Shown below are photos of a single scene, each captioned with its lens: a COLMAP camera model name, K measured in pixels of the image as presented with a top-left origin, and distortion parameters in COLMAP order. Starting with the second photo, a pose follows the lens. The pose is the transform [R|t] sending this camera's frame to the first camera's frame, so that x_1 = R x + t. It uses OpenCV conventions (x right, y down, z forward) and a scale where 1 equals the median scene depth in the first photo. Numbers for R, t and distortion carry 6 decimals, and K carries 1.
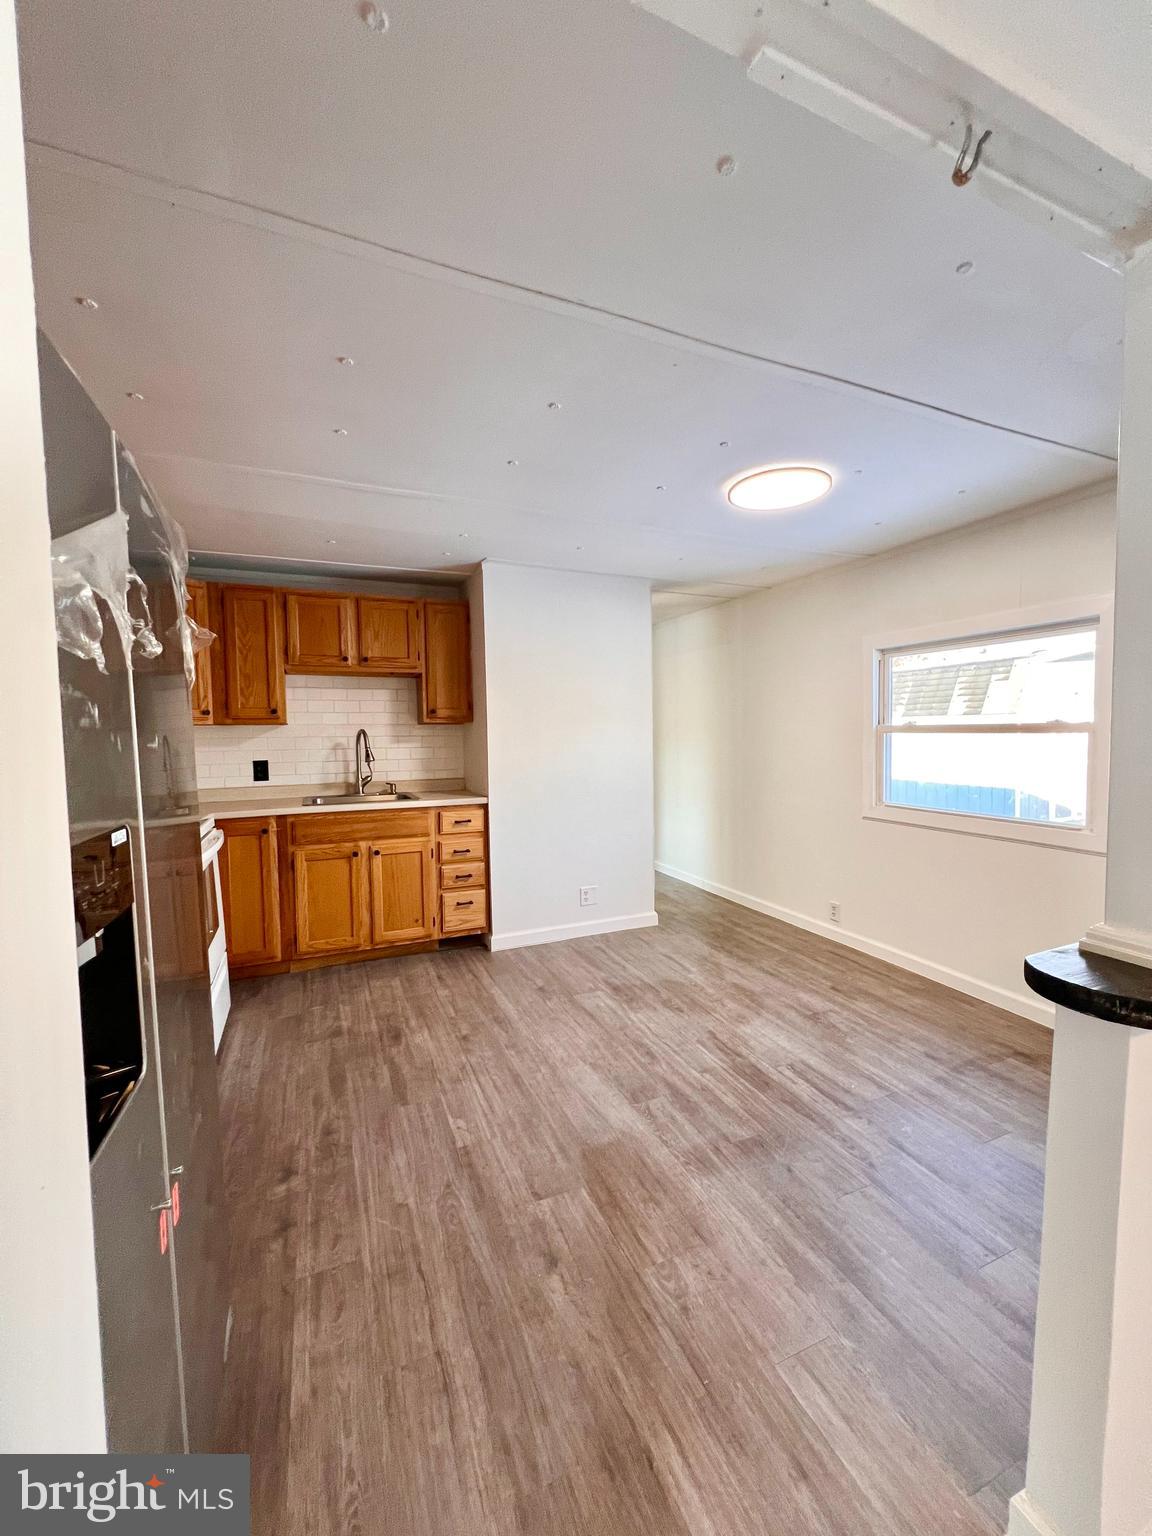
lens RADIAL K [[612.0, 0, 579.2], [0, 612.0, 767.8], [0, 0, 1]] dist [-0.001472, -0.000196]
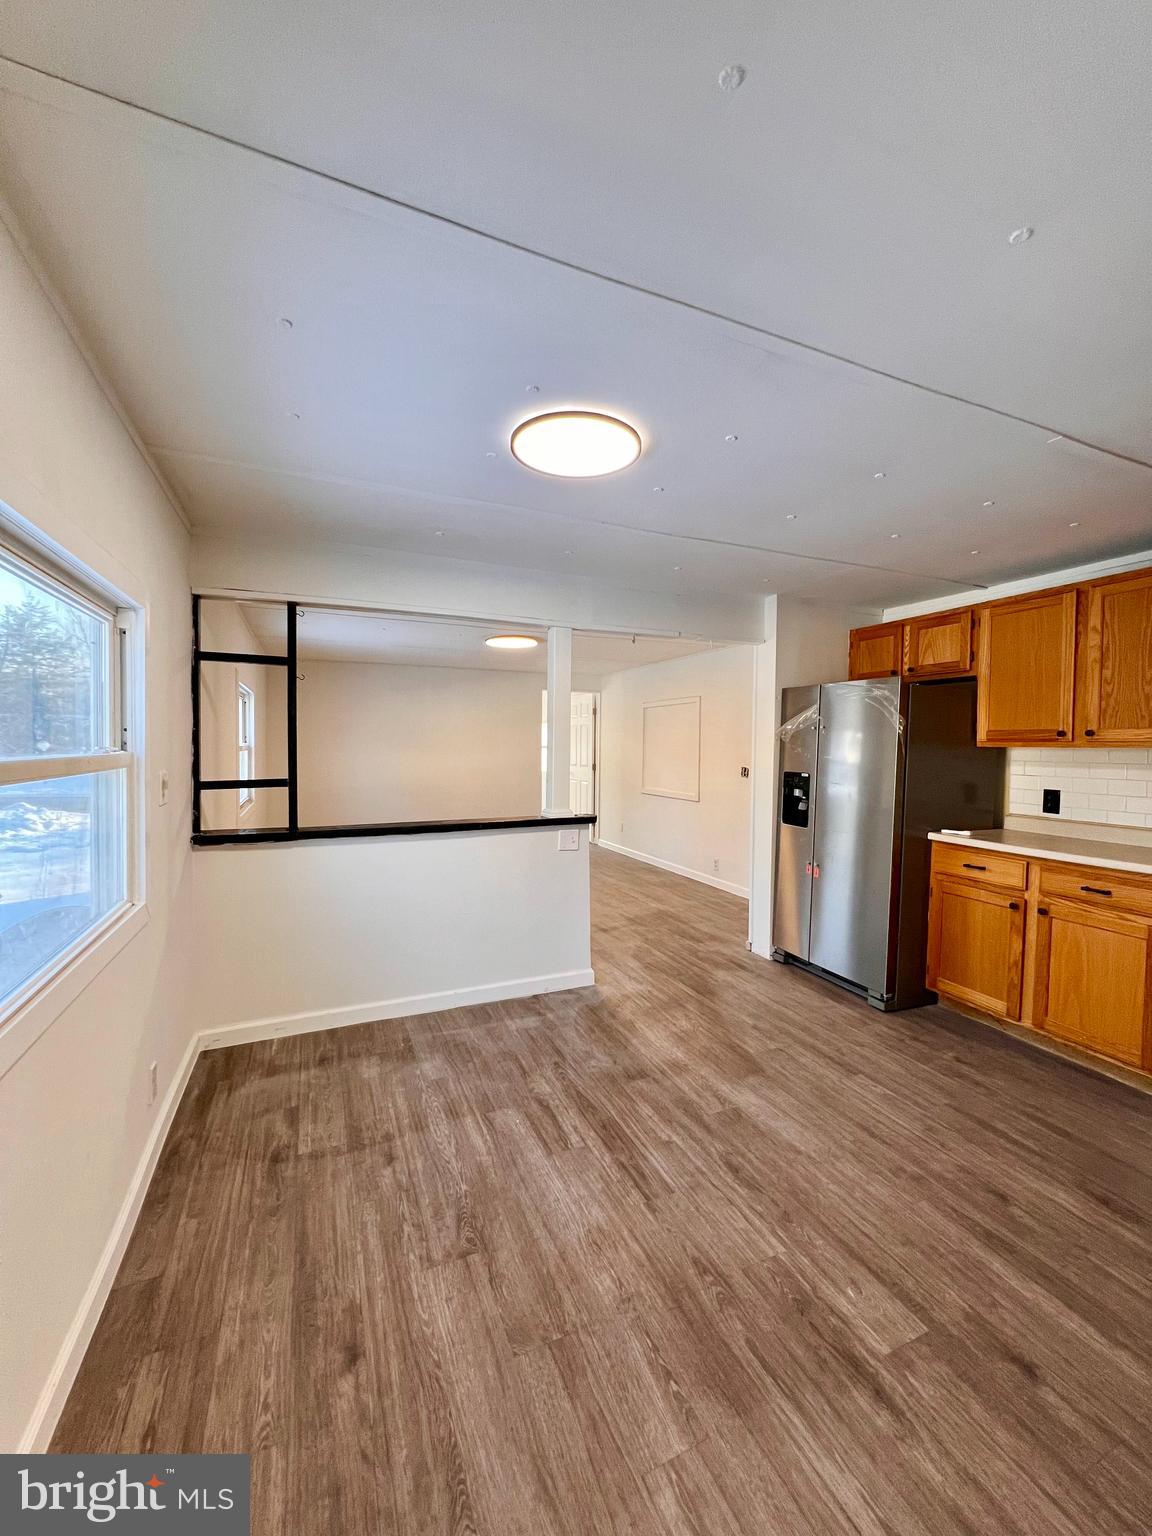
lens RADIAL K [[612.0, 0, 577.1], [0, 612.0, 765.7], [0, 0, 1]] dist [-0.001472, -0.000196]
pose [[-0.999997, 0.002457, -0.000892, 0.337806], [0.002359, 0.995263, 0.097186, -0.138103], [0.001127, 0.097183, -0.995266, 1.847070]]
